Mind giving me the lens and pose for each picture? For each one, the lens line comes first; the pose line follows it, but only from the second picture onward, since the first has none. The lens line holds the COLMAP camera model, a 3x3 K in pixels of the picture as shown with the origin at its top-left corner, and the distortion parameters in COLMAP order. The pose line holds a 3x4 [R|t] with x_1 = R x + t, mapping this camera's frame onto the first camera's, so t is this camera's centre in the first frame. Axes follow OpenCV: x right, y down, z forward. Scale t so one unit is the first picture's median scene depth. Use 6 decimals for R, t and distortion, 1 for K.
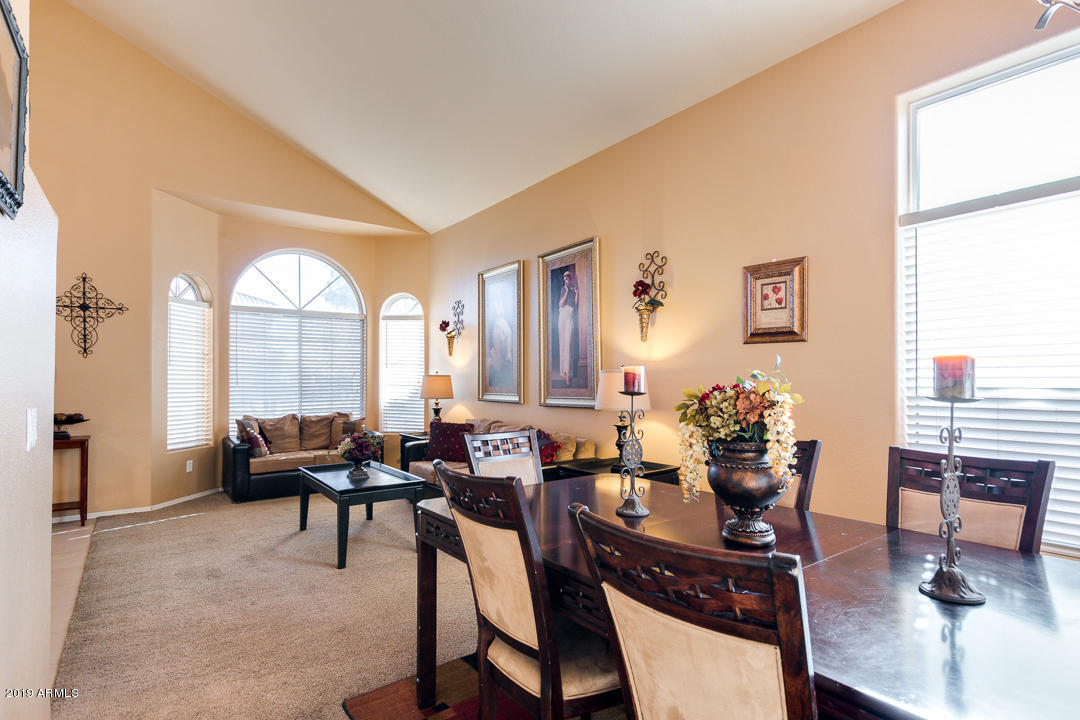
lens RADIAL K [[546.1, 0, 547.7], [0, 546.1, 367.9], [0, 0, 1]] dist [0.020645, -0.000294]
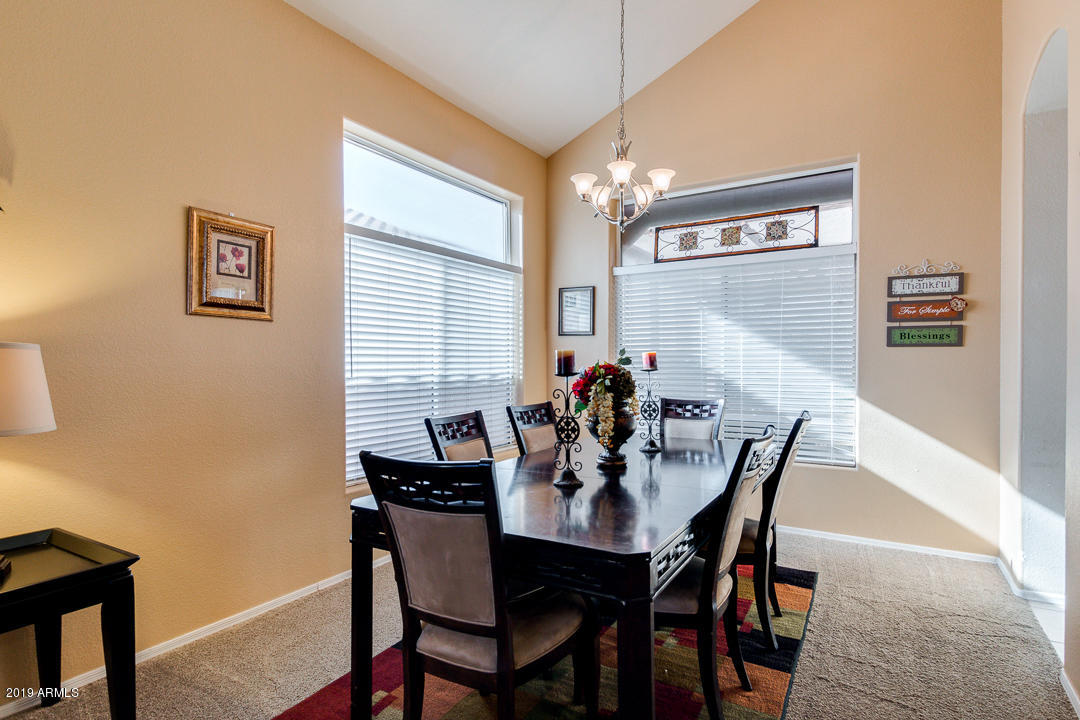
lens RADIAL K [[552.1, 0, 550.7], [0, 552.1, 369.1], [0, 0, 1]] dist [0.016198, -0.001074]
pose [[-0.378896, -0.003809, 0.925431, -0.342693], [-0.013554, 0.999907, -0.001434, 0.015243], [-0.925340, -0.013086, -0.378913, 0.588853]]
